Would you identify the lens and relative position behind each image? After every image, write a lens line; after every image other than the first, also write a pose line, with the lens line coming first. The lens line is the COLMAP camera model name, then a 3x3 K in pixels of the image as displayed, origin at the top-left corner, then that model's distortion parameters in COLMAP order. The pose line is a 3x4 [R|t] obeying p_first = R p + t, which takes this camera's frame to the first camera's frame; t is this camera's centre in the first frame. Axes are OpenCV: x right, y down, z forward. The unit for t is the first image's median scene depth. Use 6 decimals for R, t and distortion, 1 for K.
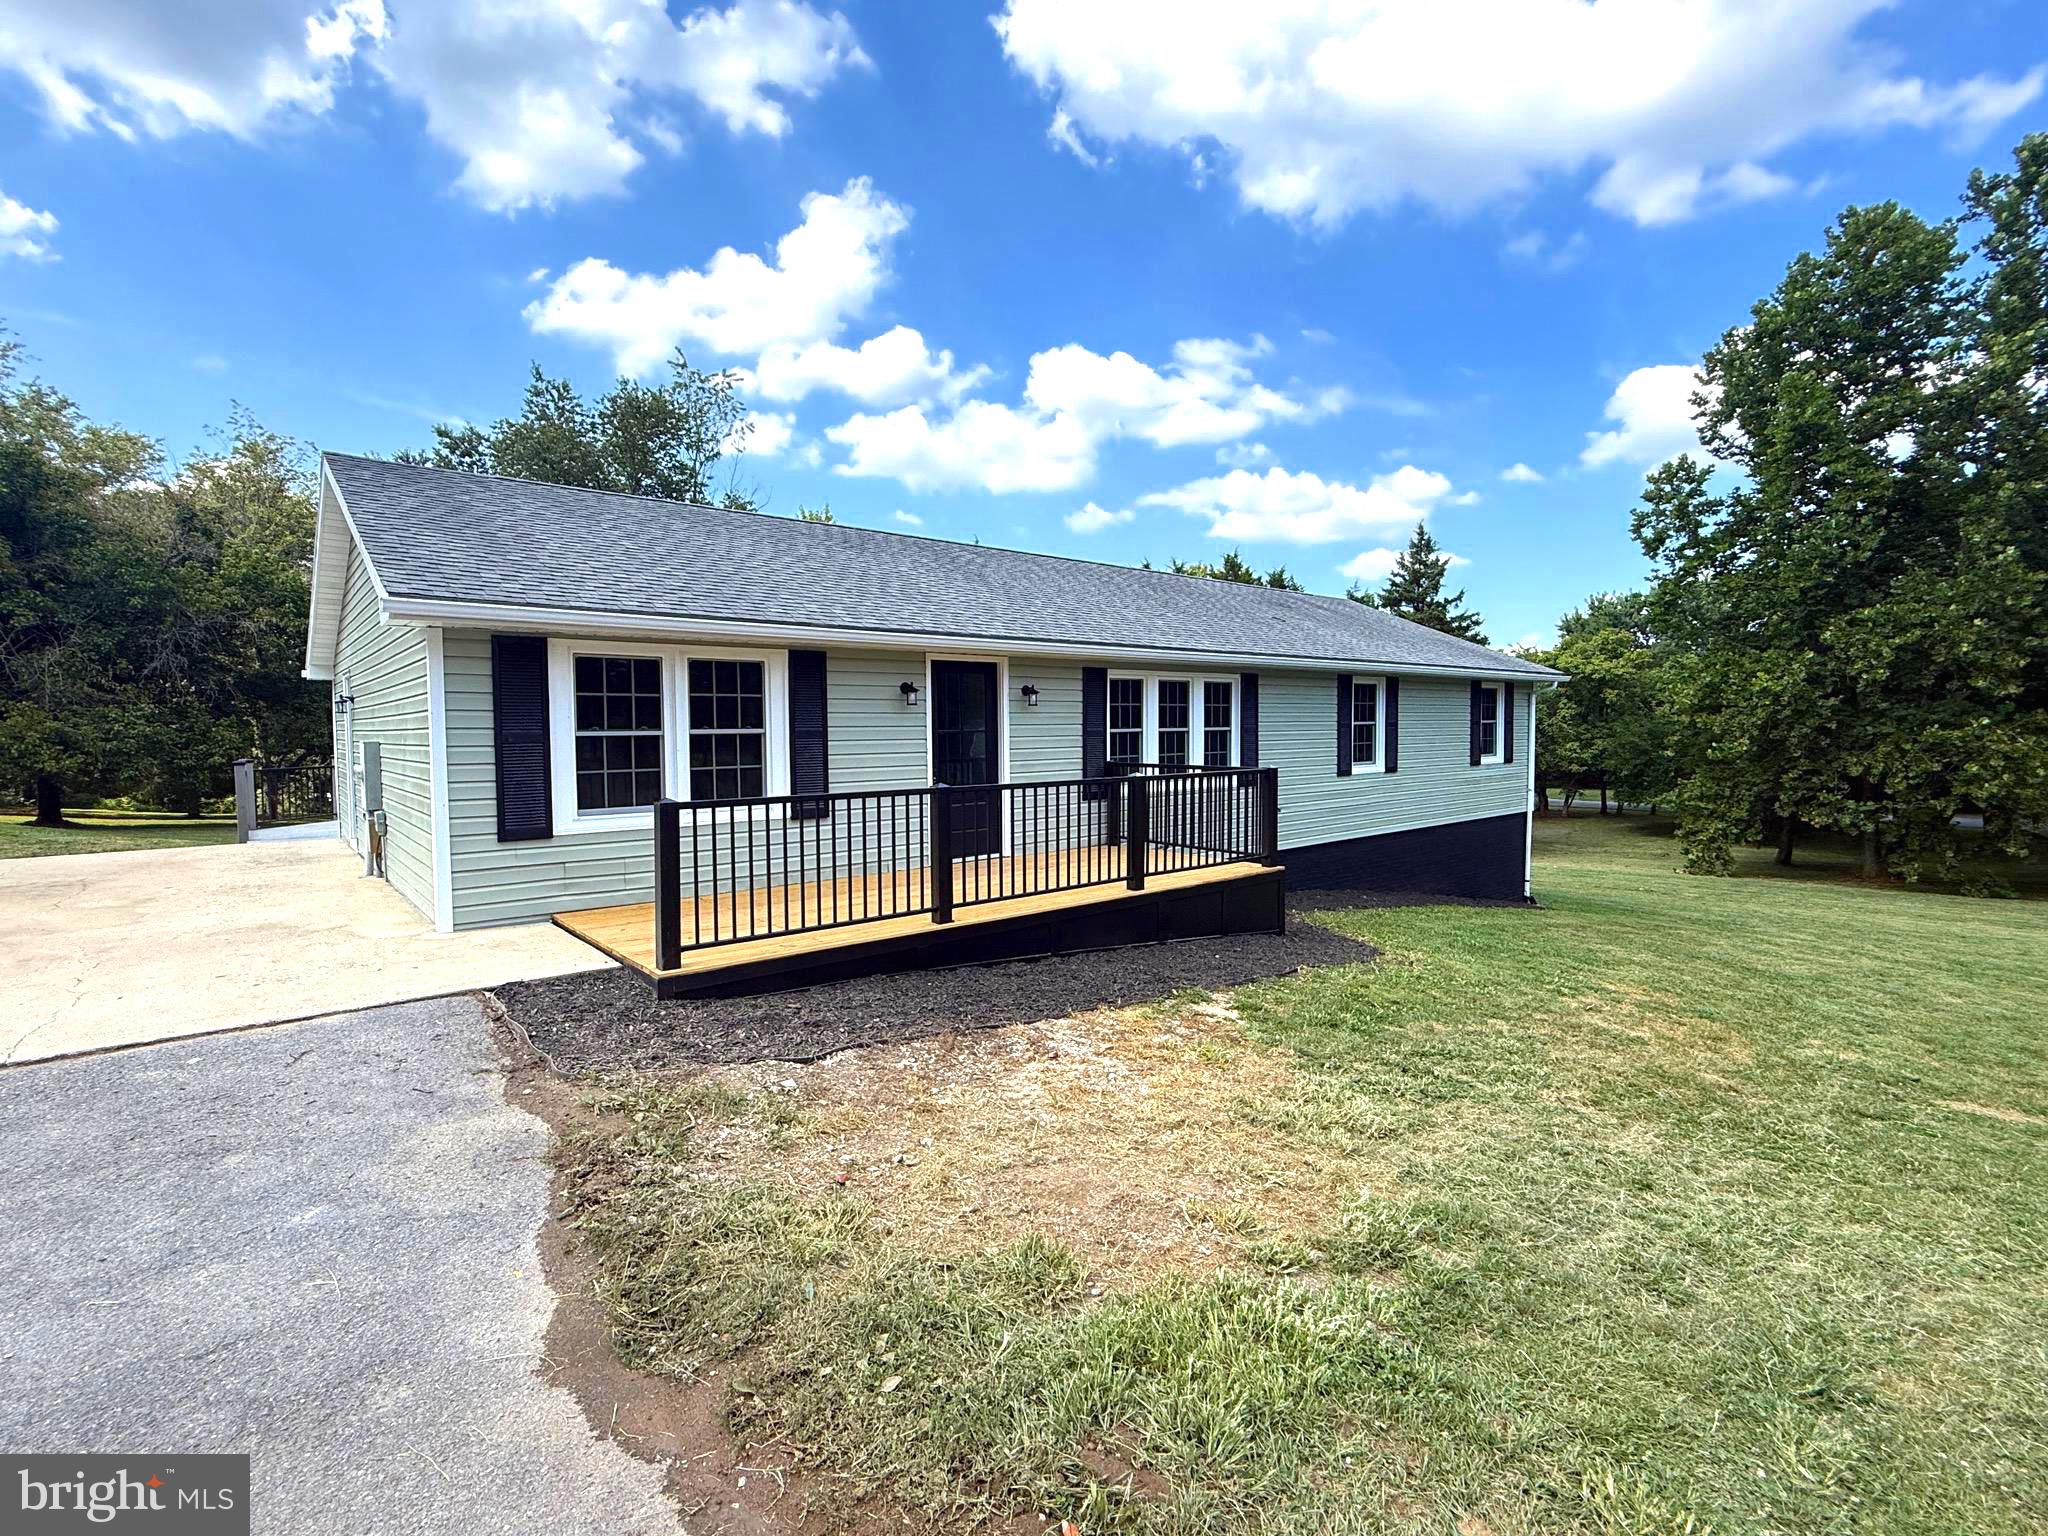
lens RADIAL K [[936.0, 0, 1031.8], [0, 936.0, 763.1], [0, 0, 1]] dist [-0.008187, 0.000719]
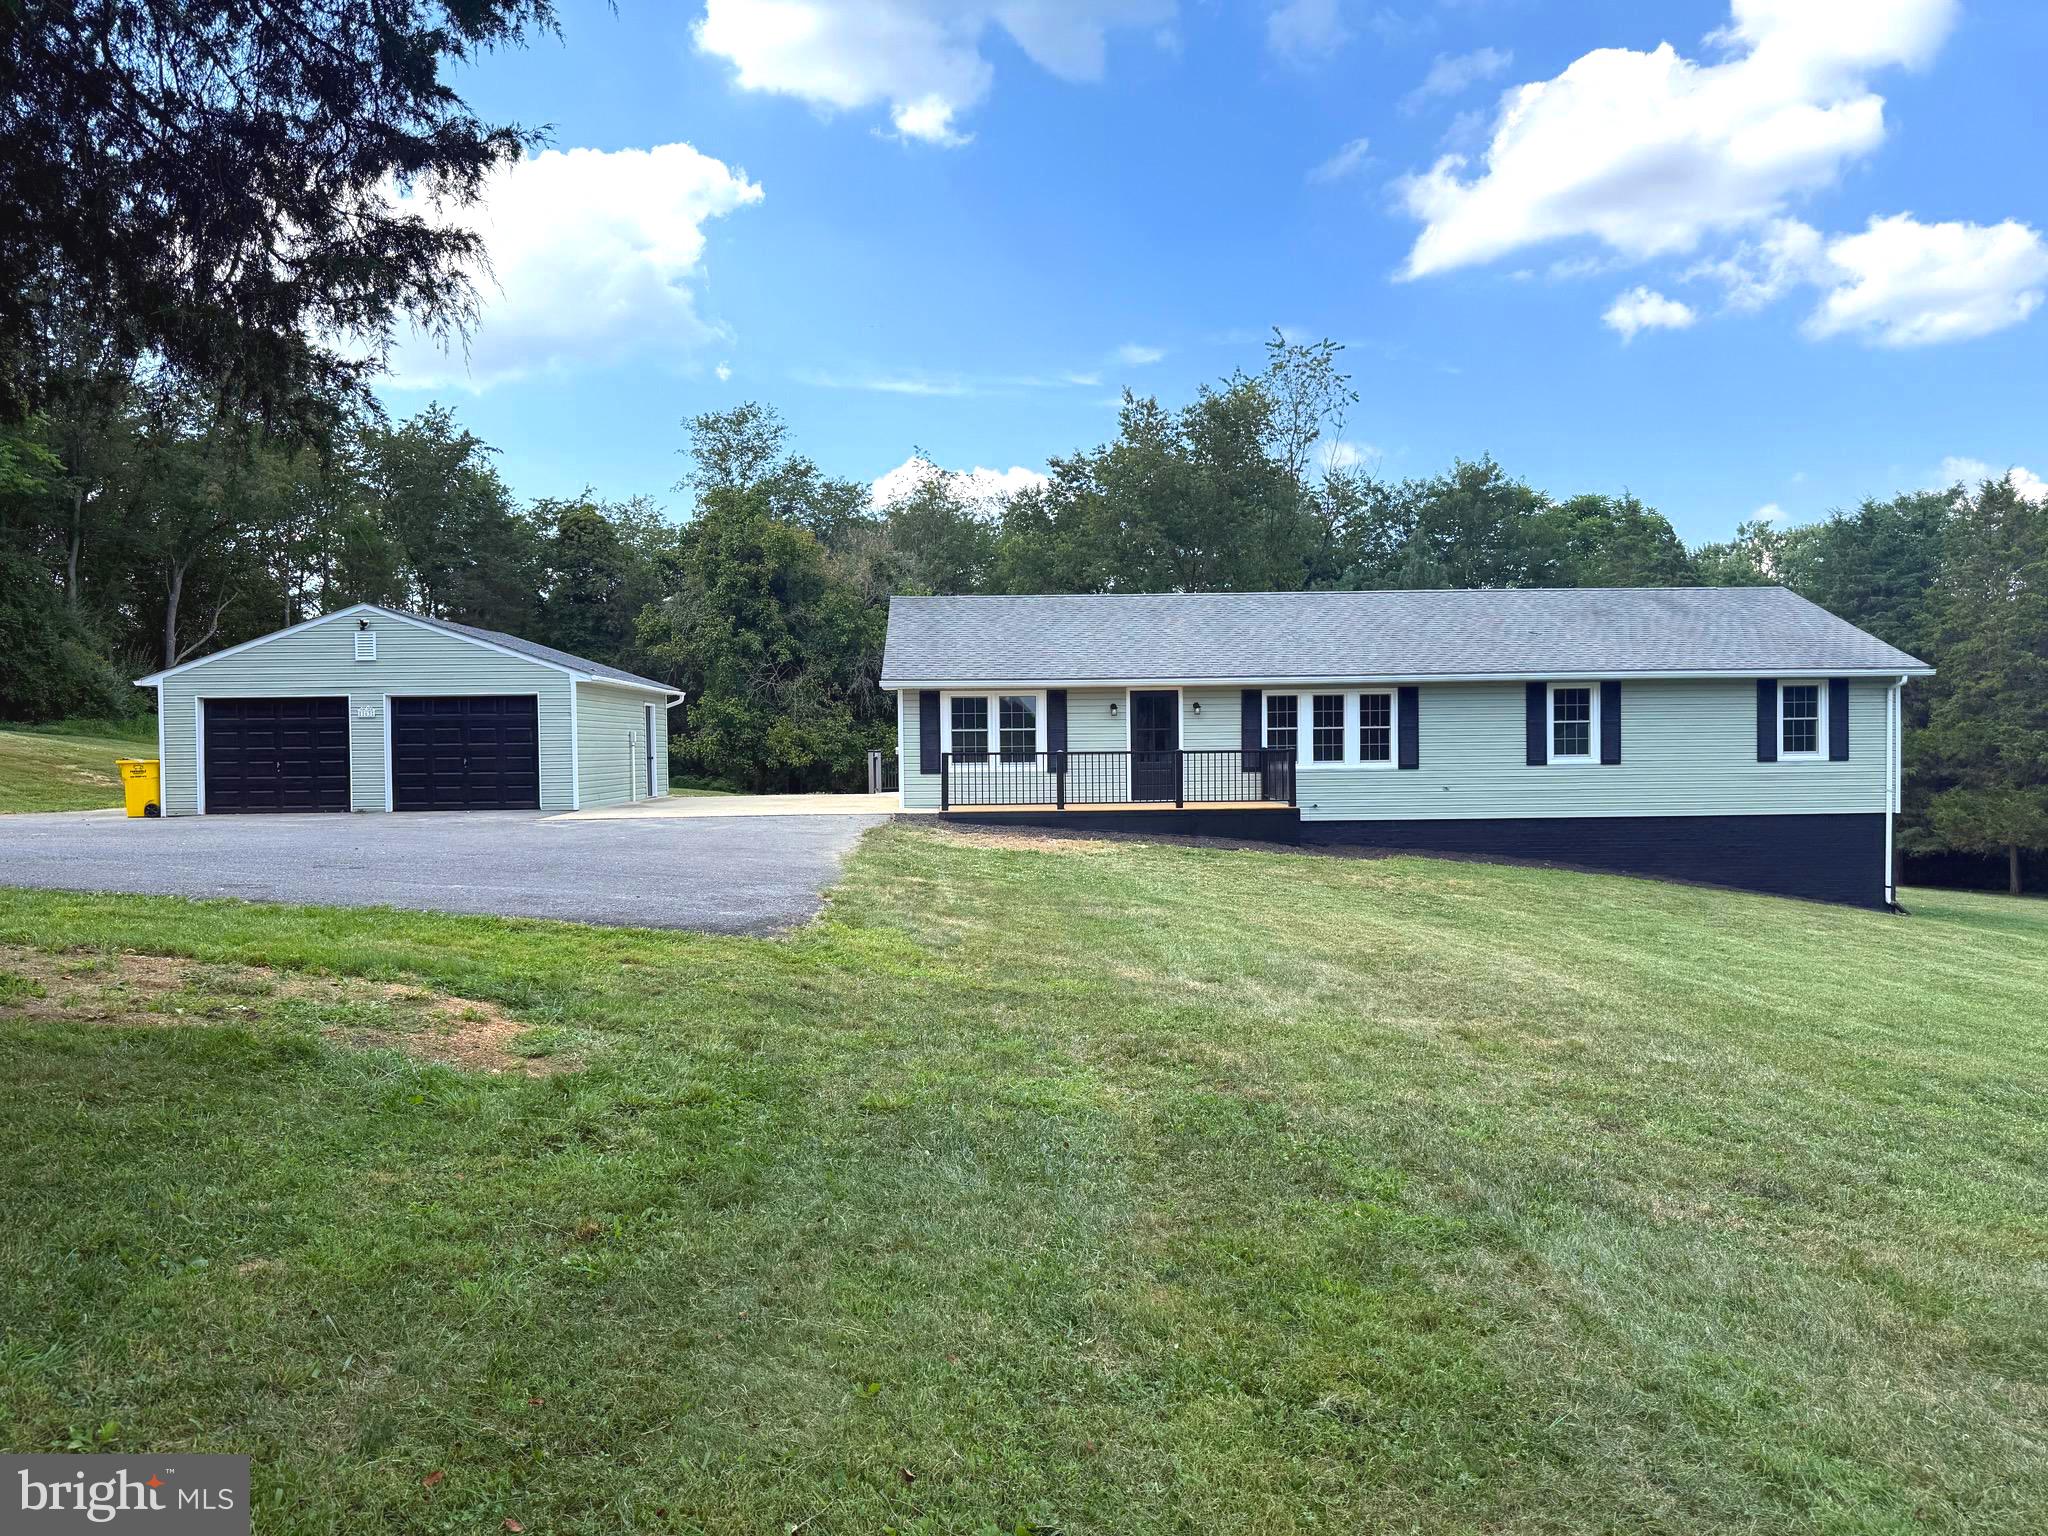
lens RADIAL K [[1435.6, 0, 1019.4], [0, 1435.6, 774.3], [0, 0, 1]] dist [0.047897, -0.040161]
pose [[0.790055, 0.012515, -0.612908, 1.209935], [-0.020108, 0.999783, -0.005505, 0.062307], [0.612706, 0.016674, 0.790135, -1.137153]]
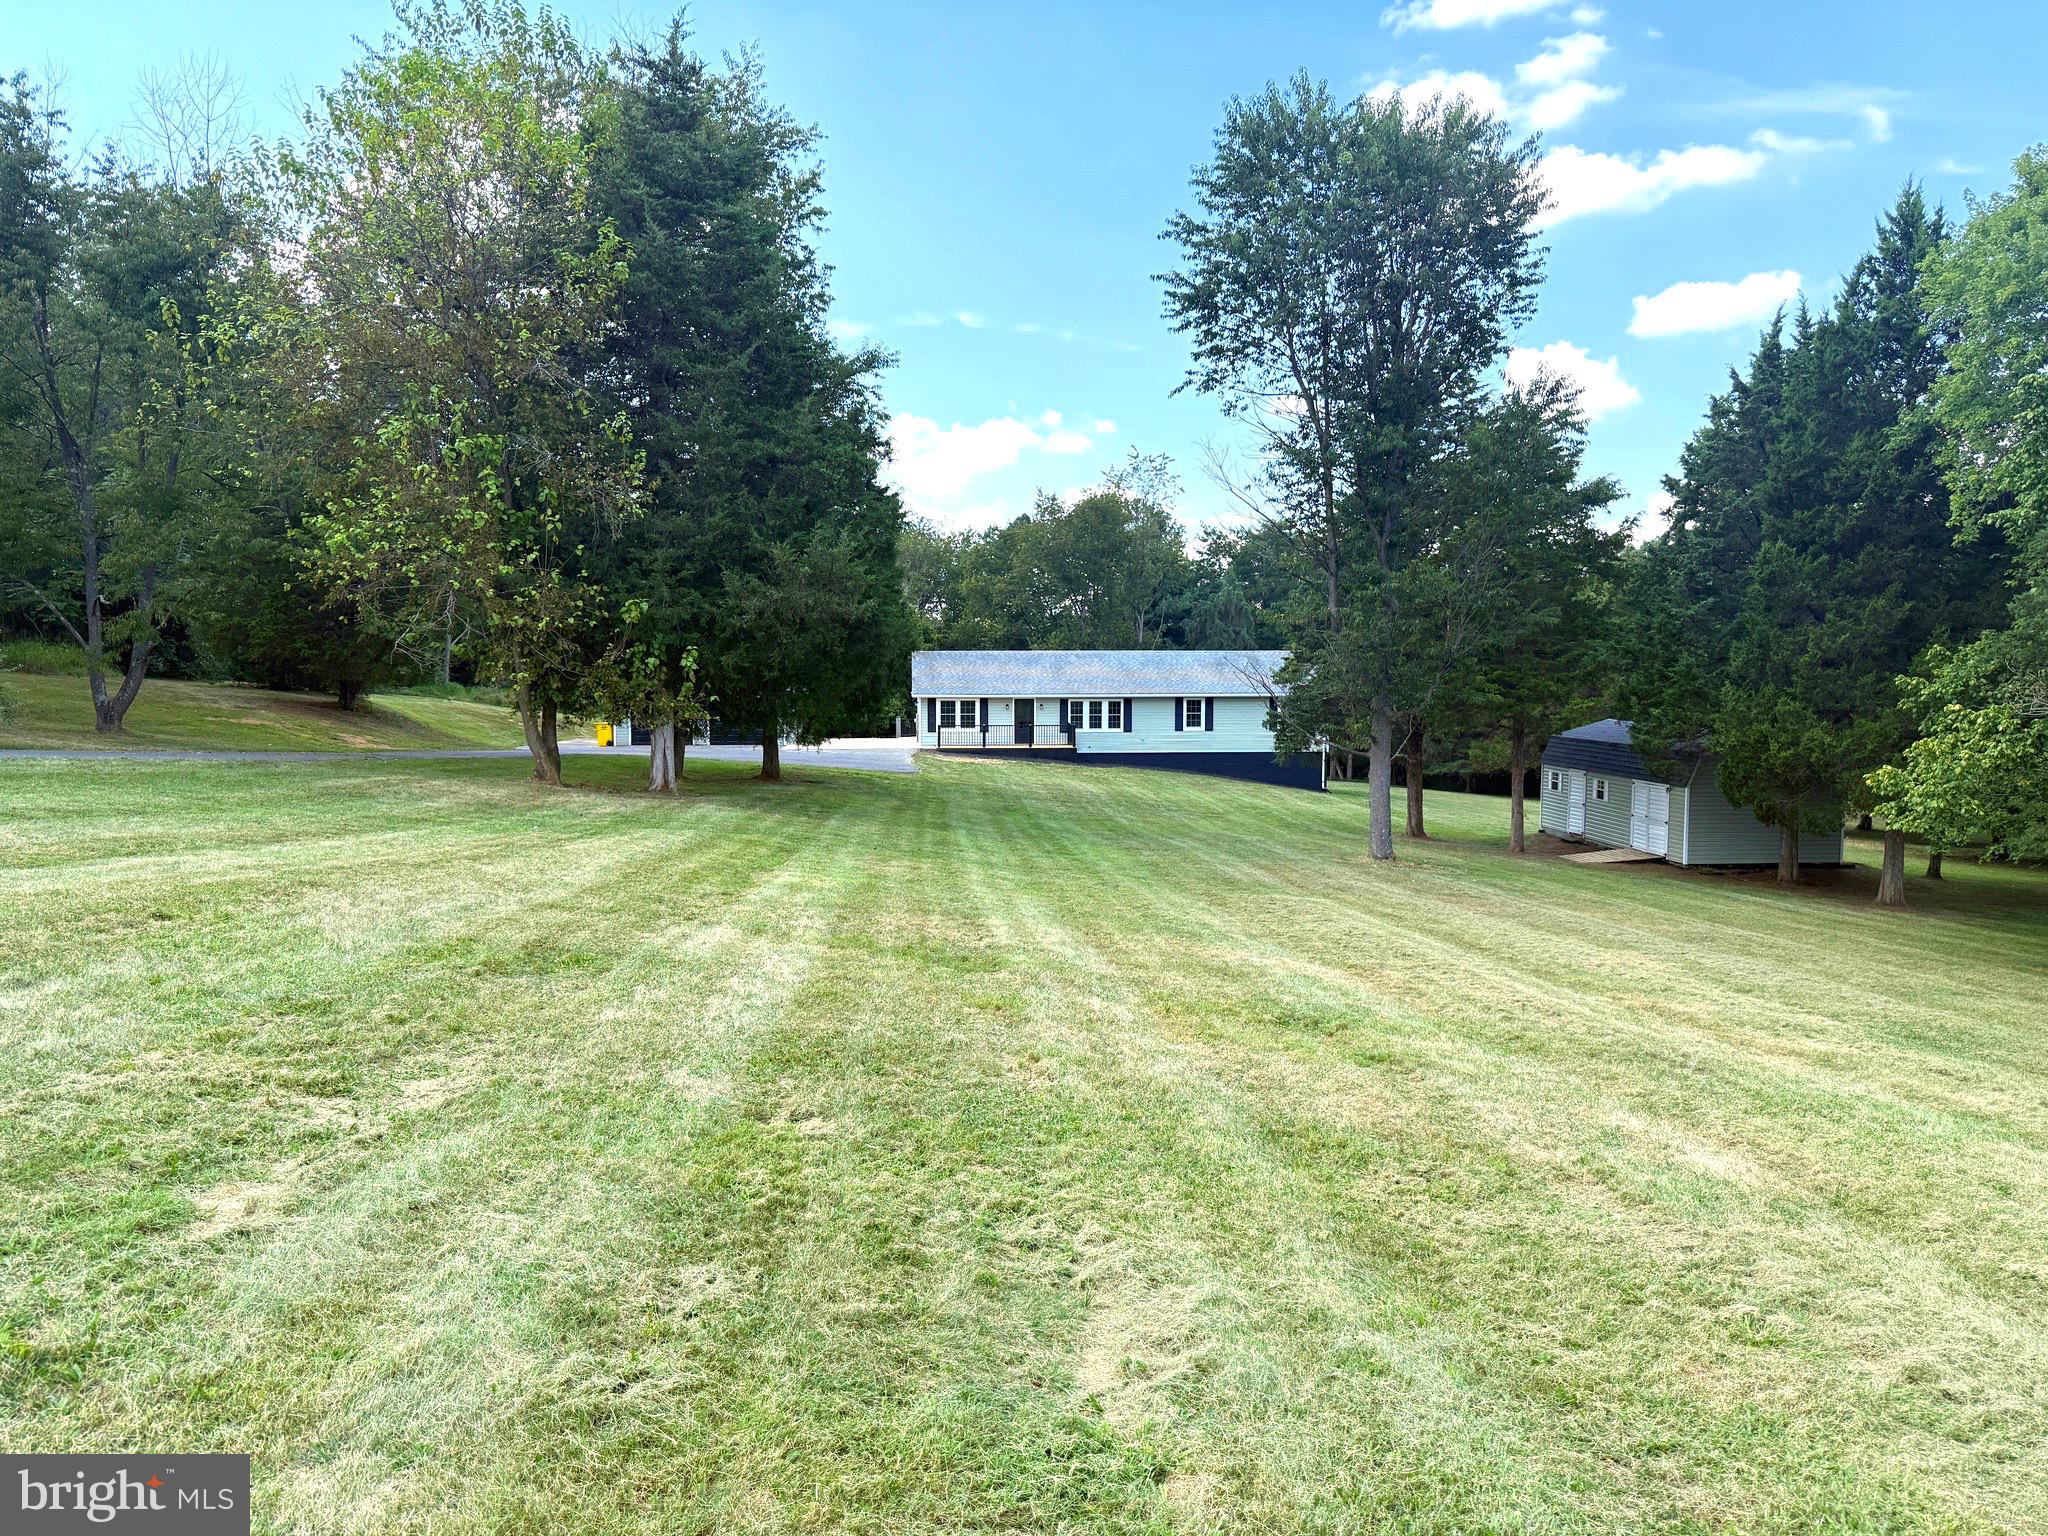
lens RADIAL K [[1435.6, 0, 1013.0], [0, 1435.6, 769.9], [0, 0, 1]] dist [0.047897, -0.040161]
pose [[0.806910, 0.047369, -0.588772, 3.298420], [-0.030594, 0.998793, 0.038426, -0.028424], [0.589881, -0.012994, 0.807386, -3.809022]]
